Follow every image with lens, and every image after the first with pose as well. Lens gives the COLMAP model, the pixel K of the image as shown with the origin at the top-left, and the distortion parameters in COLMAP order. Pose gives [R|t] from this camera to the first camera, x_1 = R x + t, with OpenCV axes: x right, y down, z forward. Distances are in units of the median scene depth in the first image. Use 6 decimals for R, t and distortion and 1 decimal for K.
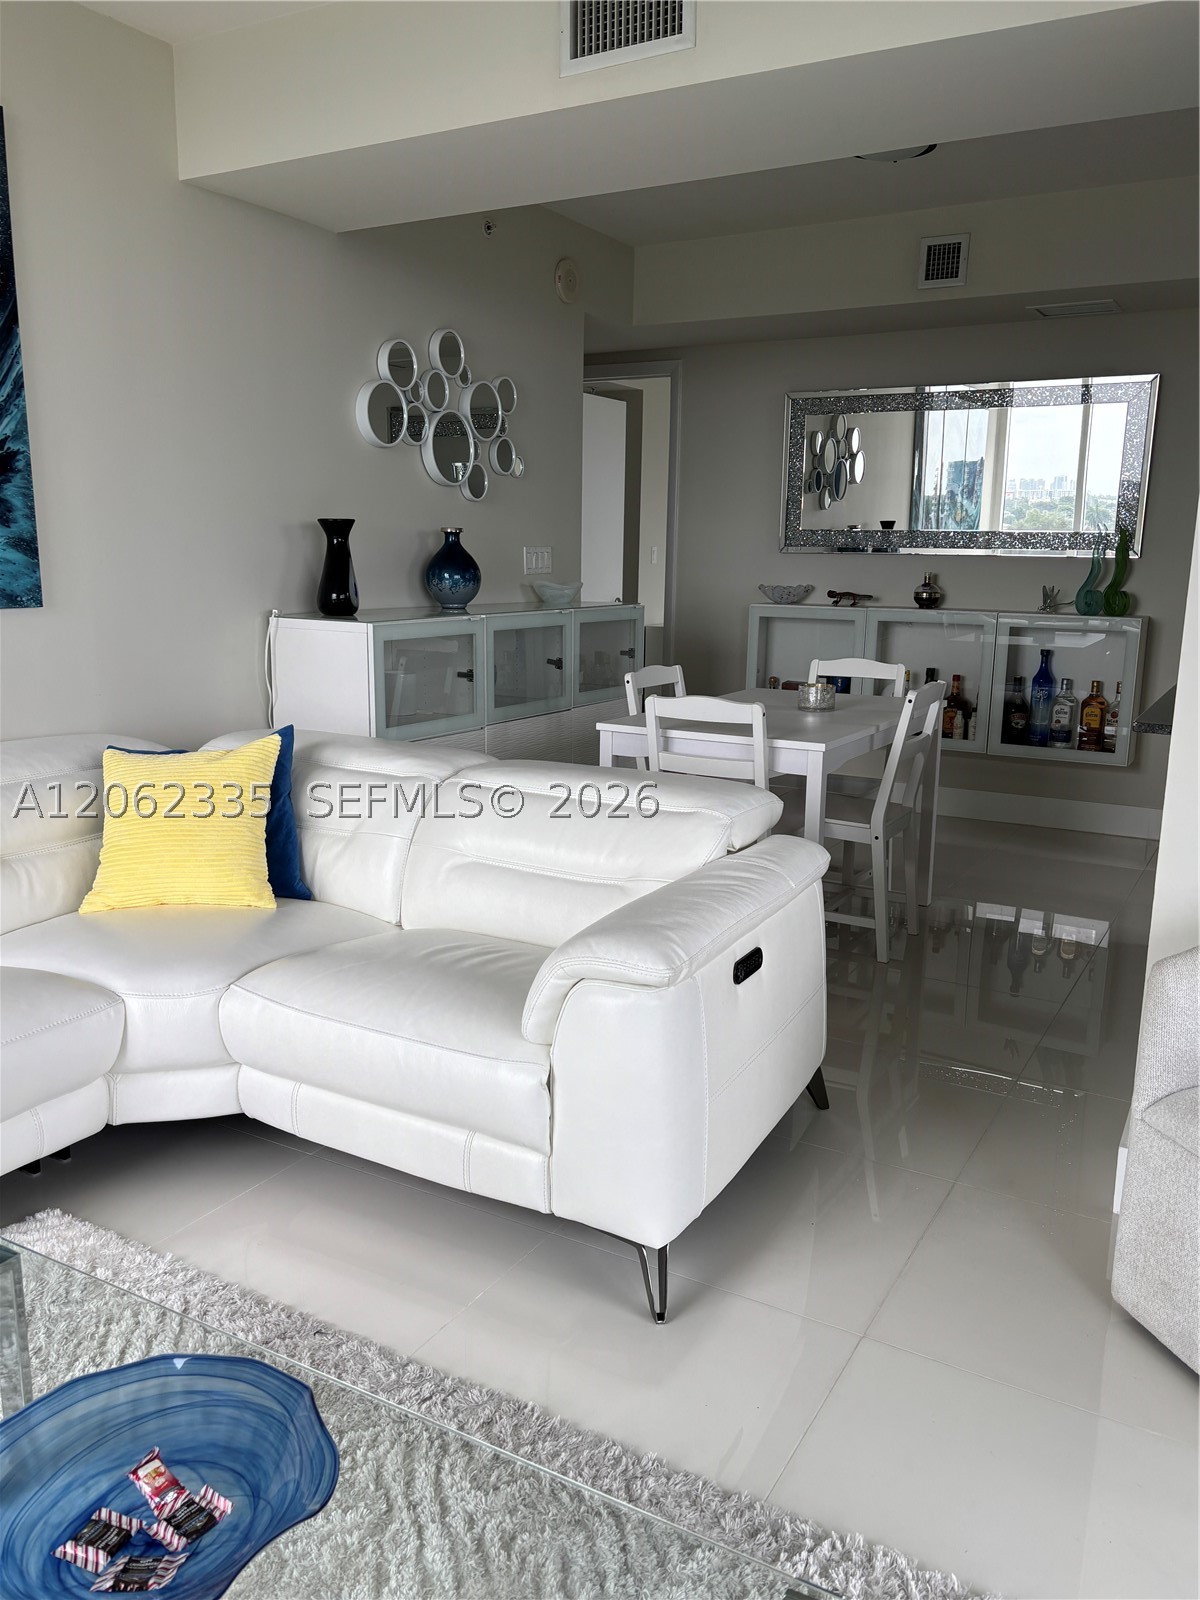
lens RADIAL K [[1241.9, 0, 594.7], [0, 1241.9, 844.5], [0, 0, 1]] dist [-0.011677, -0.002621]
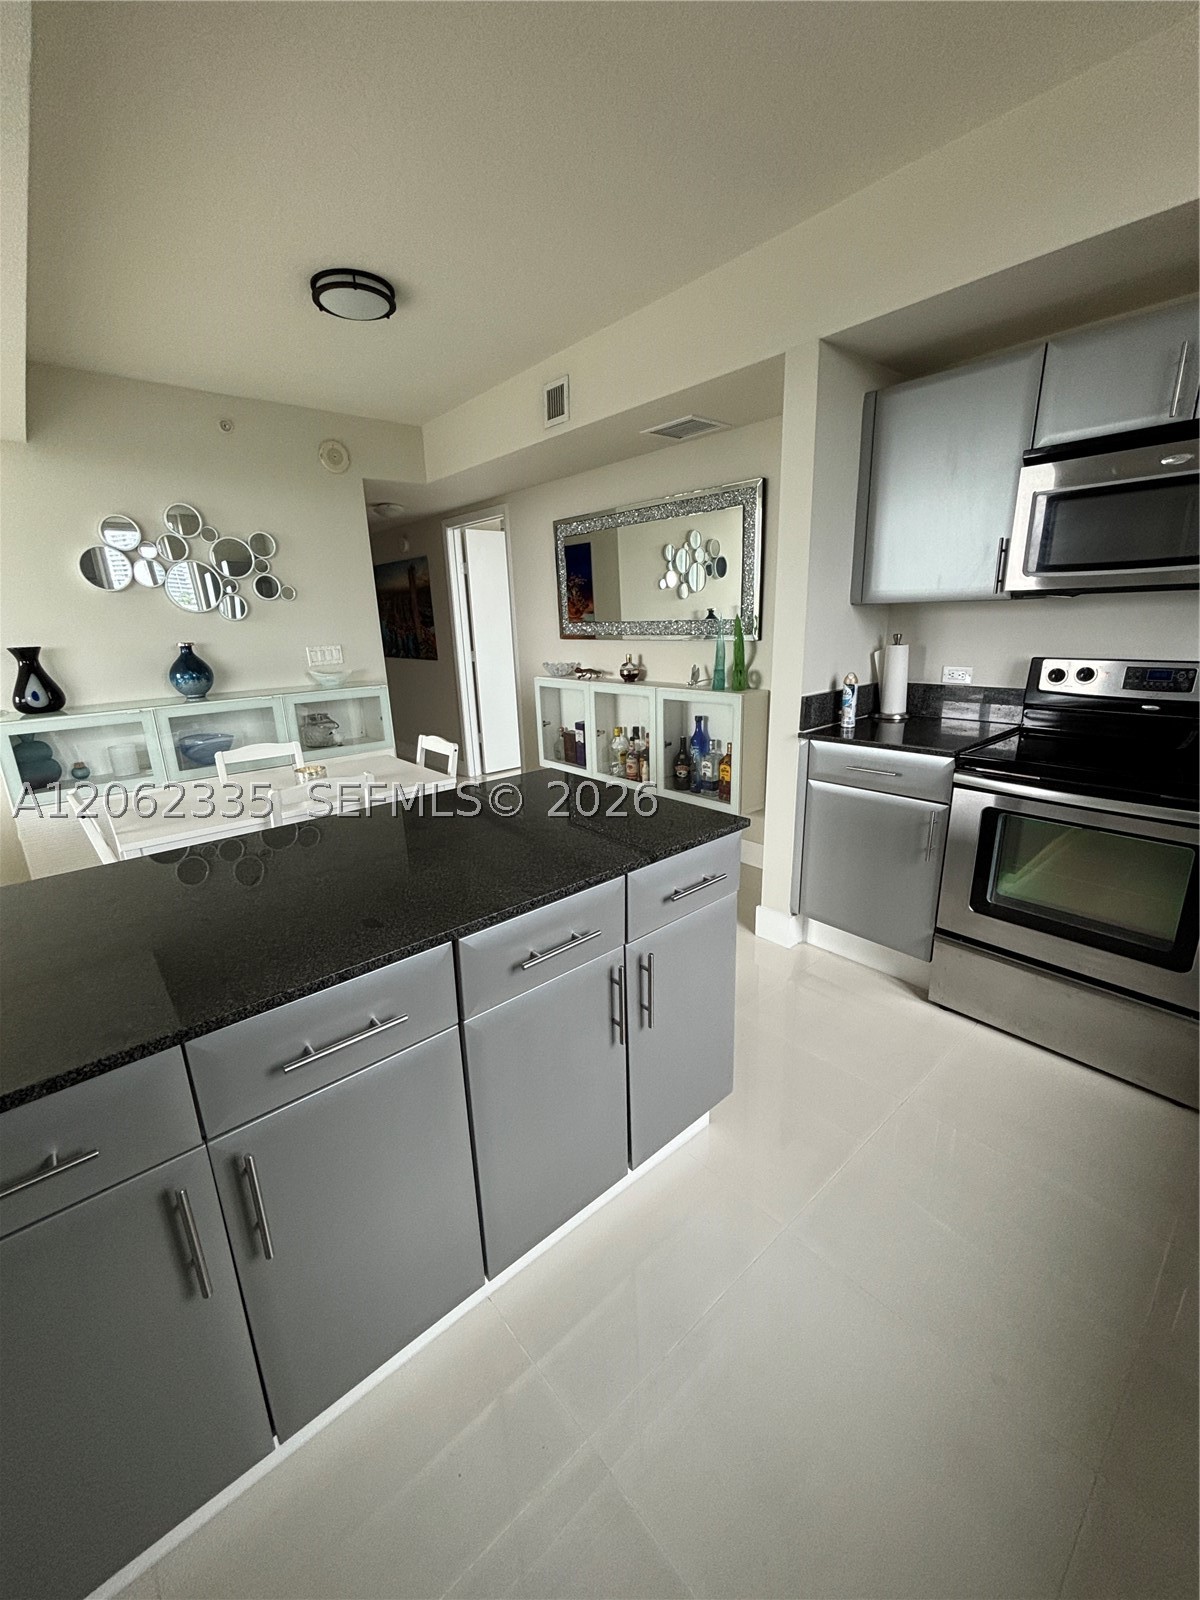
lens RADIAL K [[645.3, 0, 598.6], [0, 645.3, 805.4], [0, 0, 1]] dist [-0.002330, -0.002286]
pose [[0.949098, 0.050409, -0.310920, 0.528791], [-0.032011, 0.997436, 0.063998, -0.118294], [0.313349, -0.050788, 0.948279, 0.390307]]
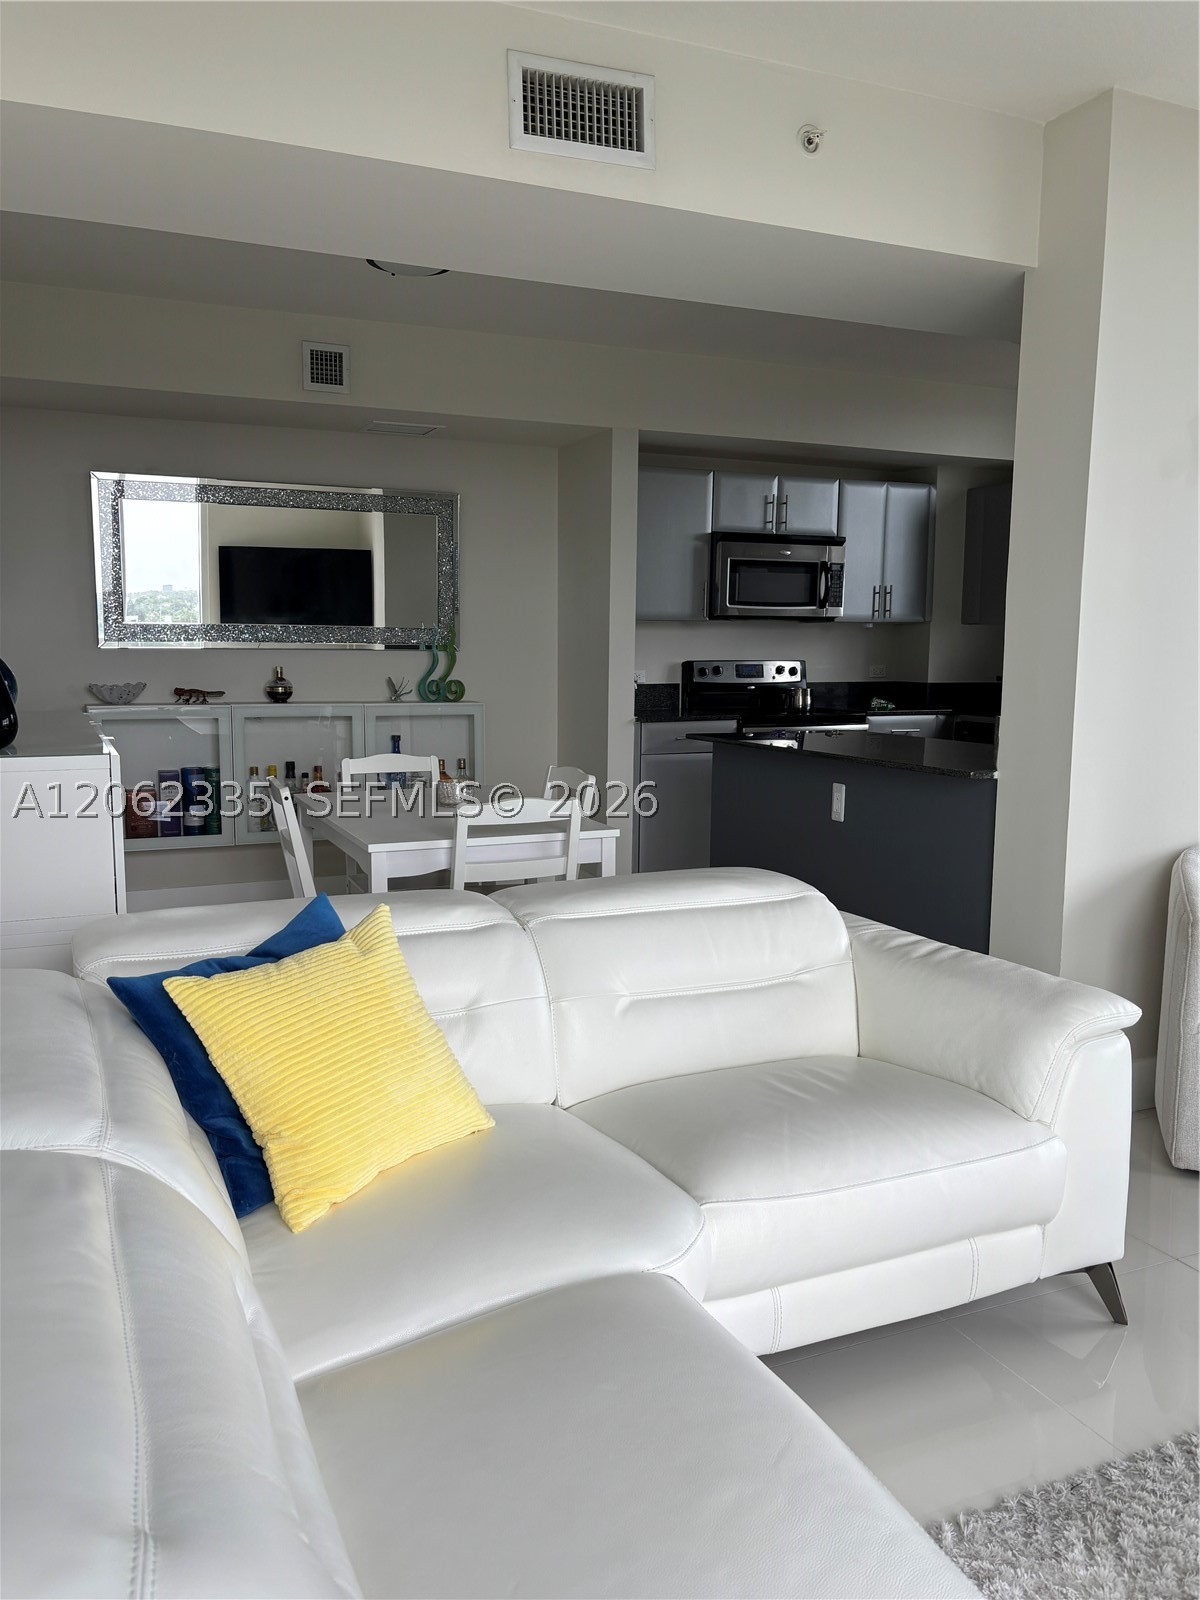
lens RADIAL K [[1230.4, 0, 571.0], [0, 1230.4, 834.1], [0, 0, 1]] dist [0.010877, -0.028303]
pose [[0.587144, -0.126037, 0.799610, -0.456691], [0.185228, 0.982515, 0.018856, -0.071697], [-0.788005, 0.137039, 0.600223, 0.276193]]
